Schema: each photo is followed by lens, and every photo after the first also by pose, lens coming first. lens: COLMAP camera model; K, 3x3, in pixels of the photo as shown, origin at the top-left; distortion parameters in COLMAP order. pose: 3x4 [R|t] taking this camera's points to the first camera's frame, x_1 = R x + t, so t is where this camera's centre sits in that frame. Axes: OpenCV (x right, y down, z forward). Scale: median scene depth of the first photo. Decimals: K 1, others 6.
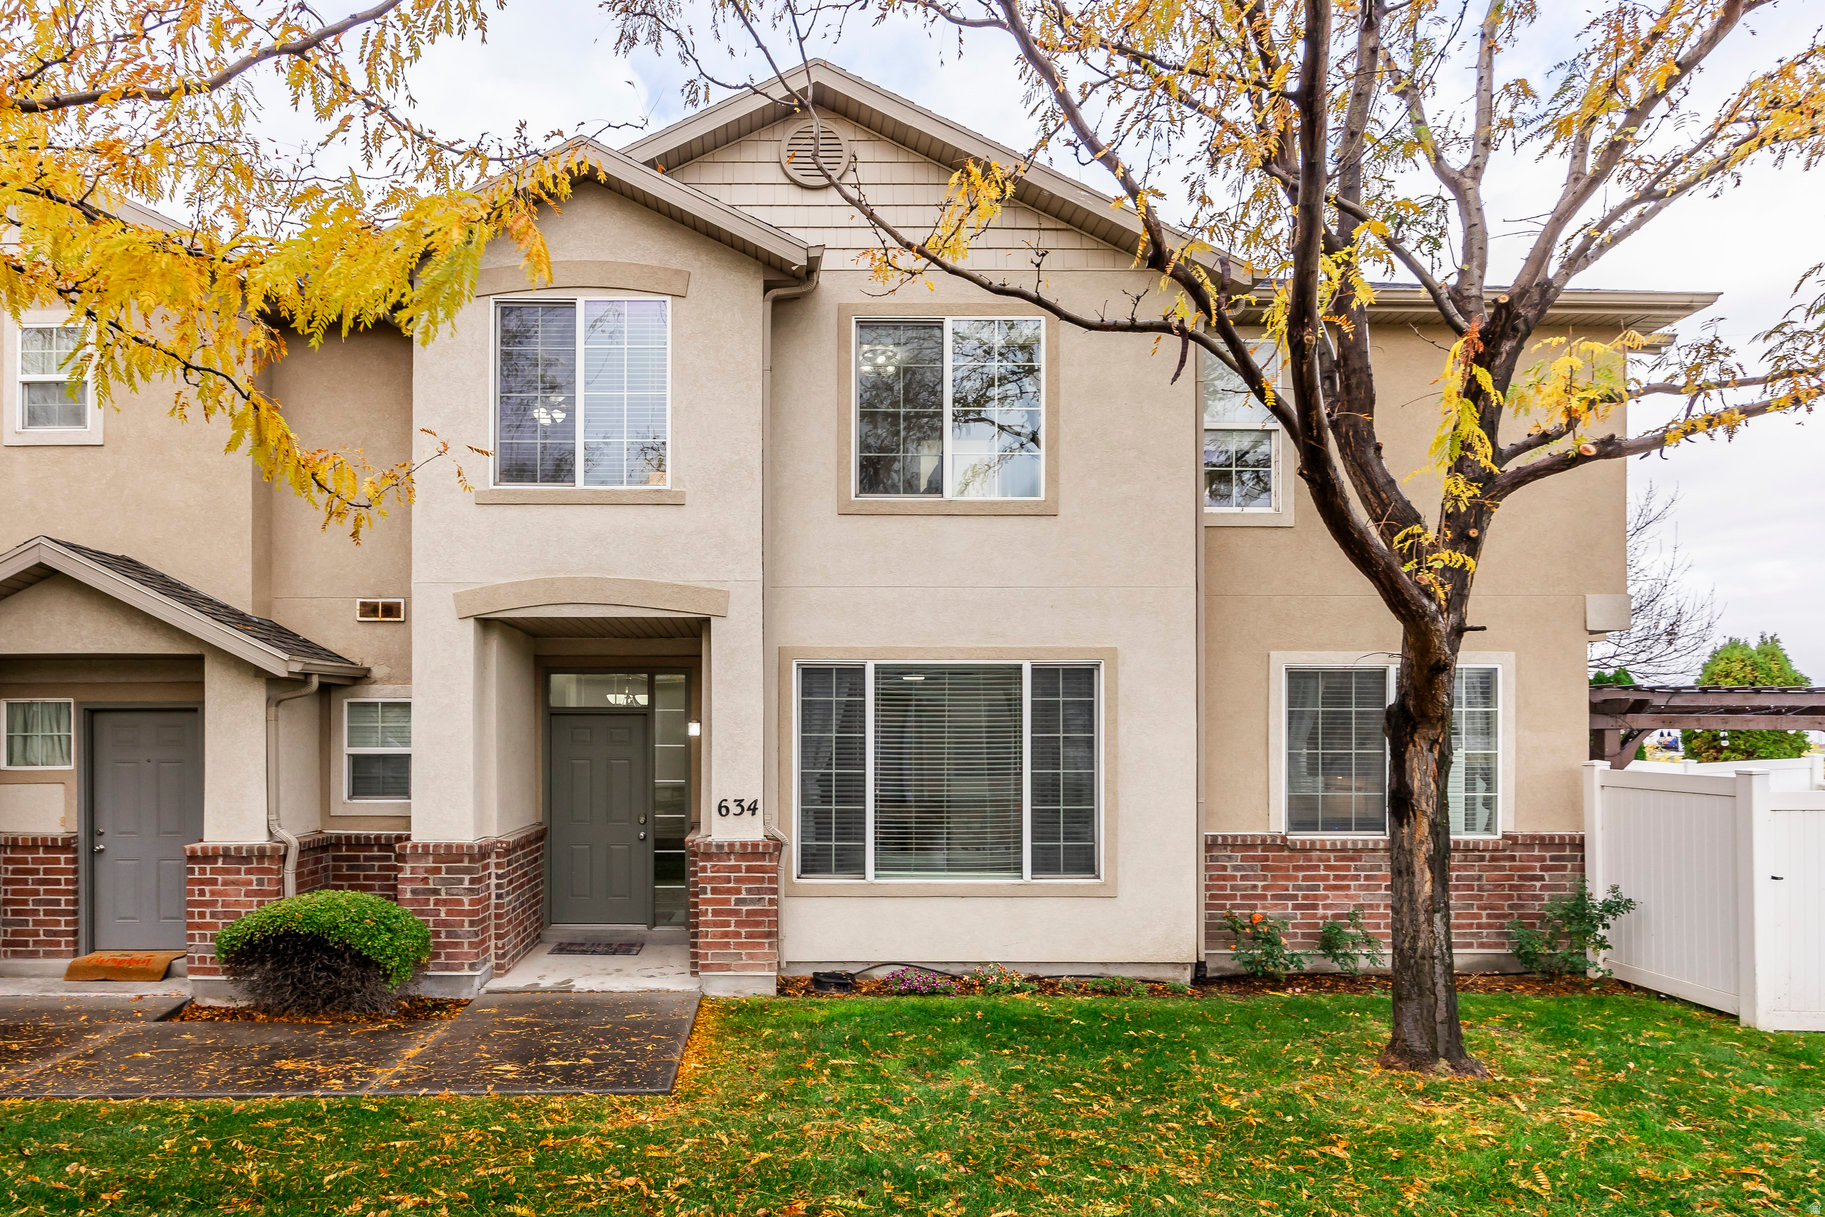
lens RADIAL K [[996.0, 0, 1006.1], [0, 996.0, 629.7], [0, 0, 1]] dist [-0.001279, -0.000776]
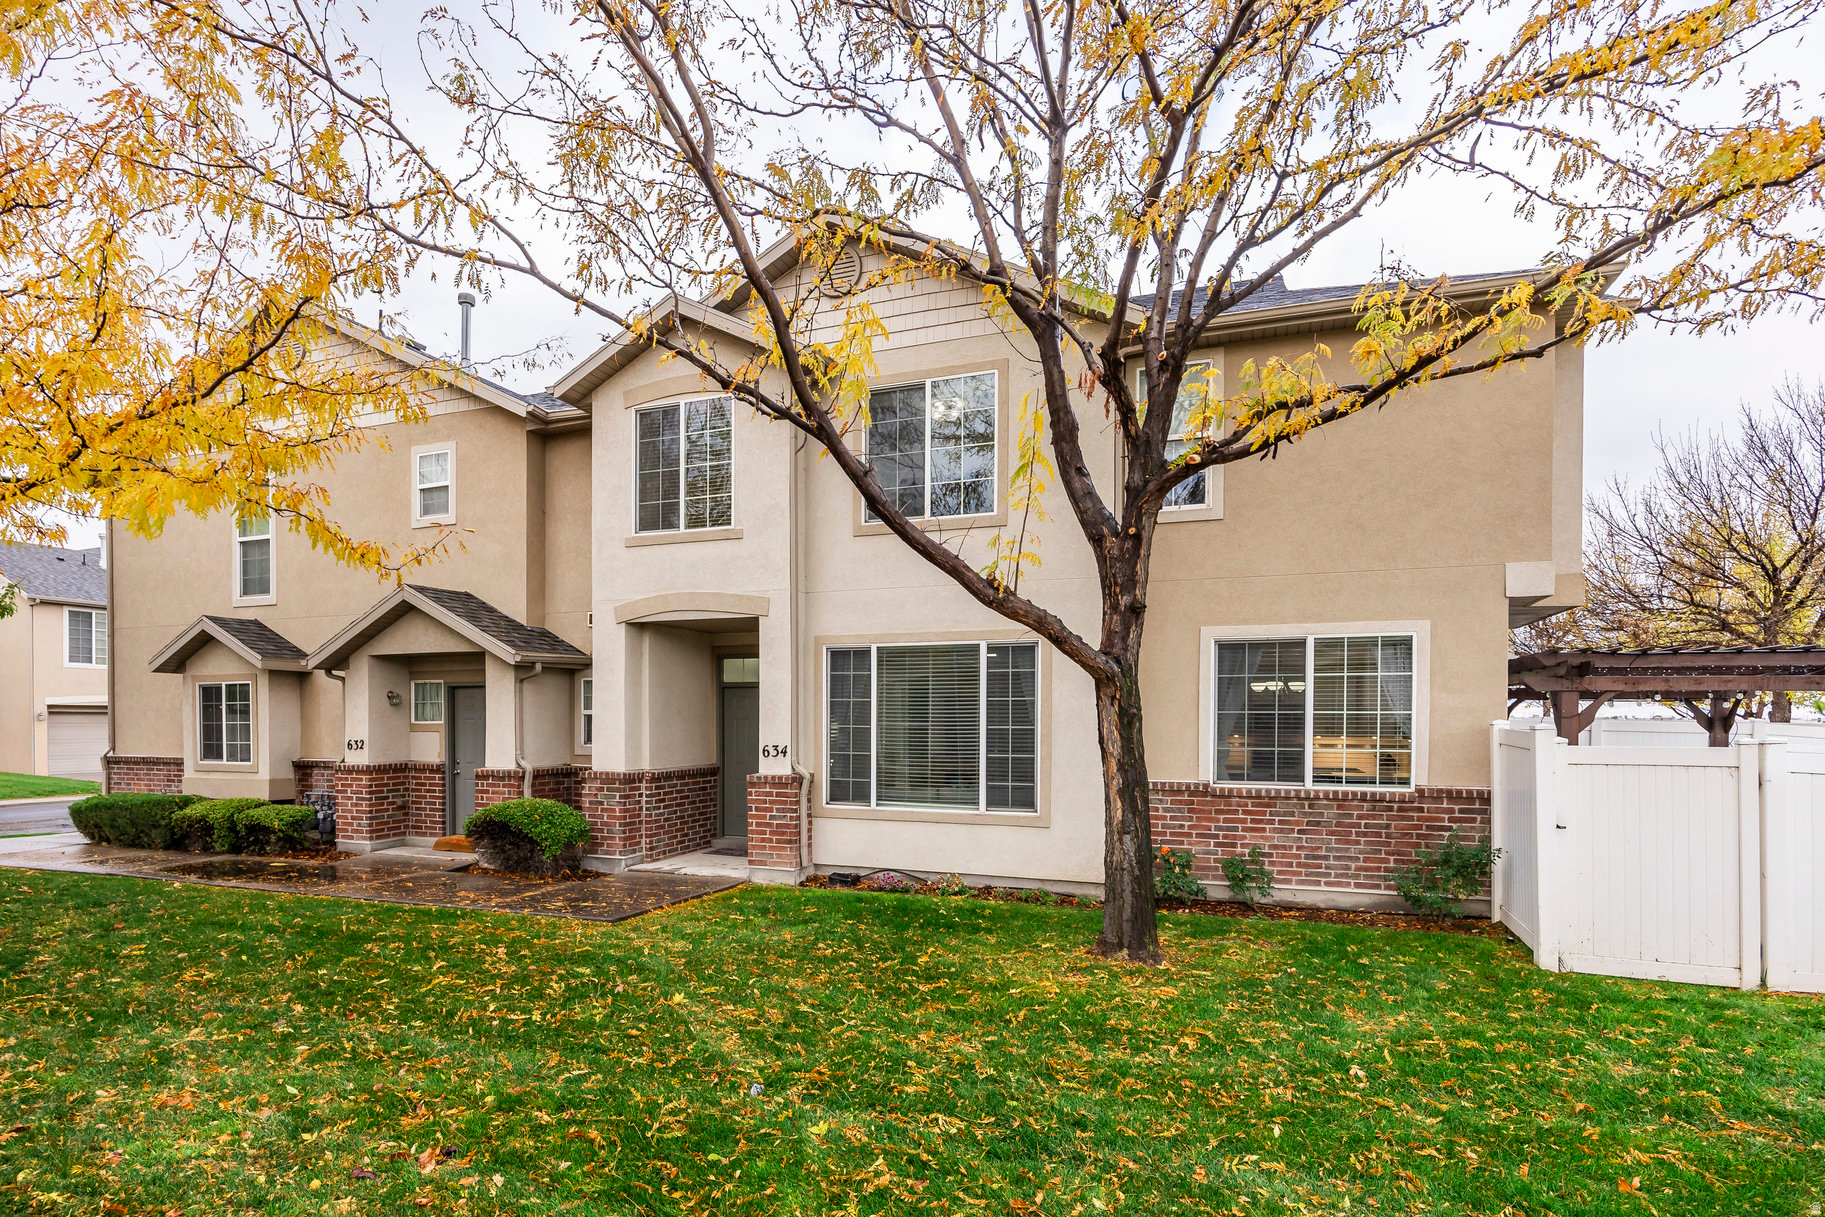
lens RADIAL K [[977.9, 0, 1178.1], [0, 977.9, 609.0], [0, 0, 1]] dist [-0.006419, -0.001119]
pose [[0.943122, -0.038156, -0.330250, 0.720926], [0.037510, 0.999262, -0.008329, 0.010463], [0.330324, -0.004533, 0.943857, -0.112458]]
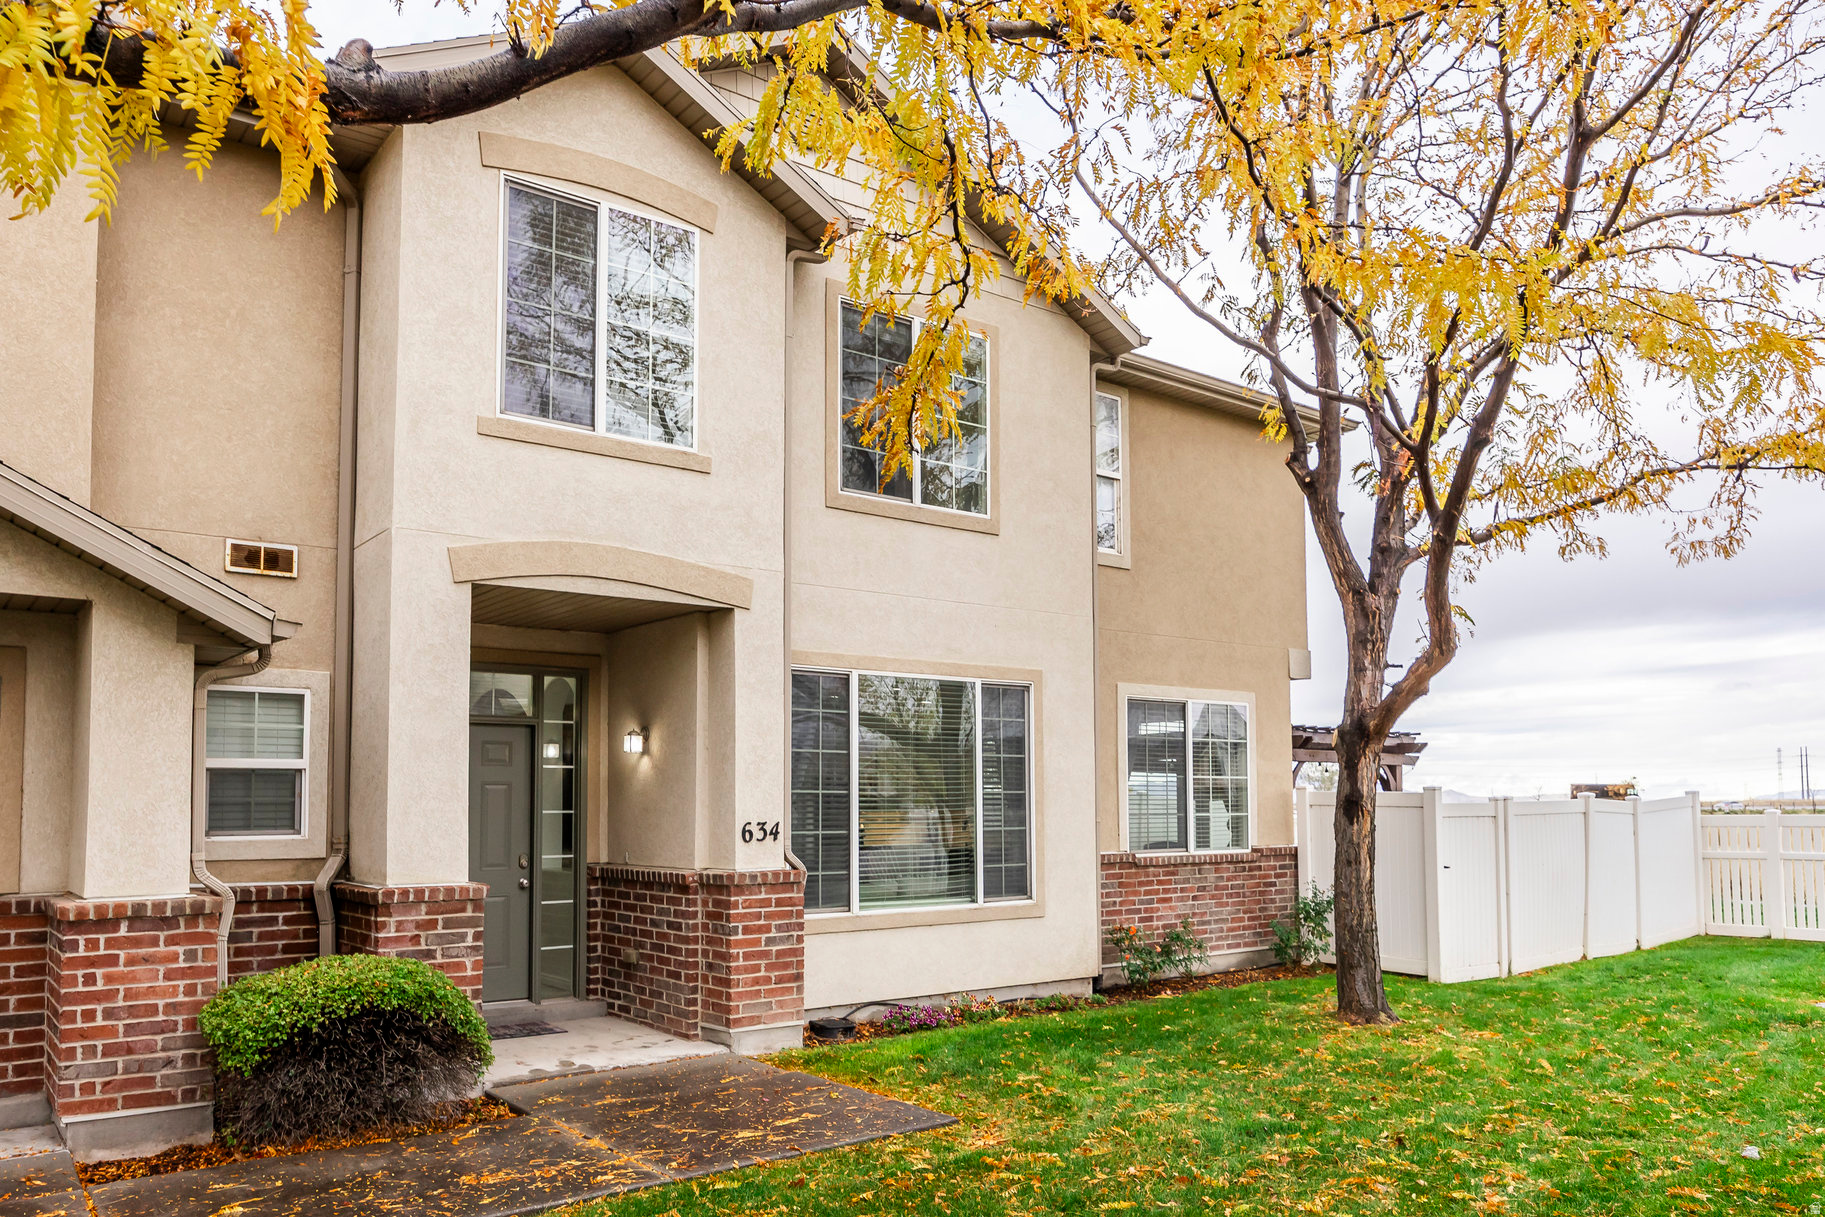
lens RADIAL K [[1175.5, 0, 928.2], [0, 1175.5, 603.3], [0, 0, 1]] dist [-0.000978, 0.000736]
pose [[0.824573, 0.084450, 0.559417, -0.722474], [-0.047473, 0.995637, -0.080327, 0.056127], [-0.563760, 0.039679, 0.824985, 0.073185]]
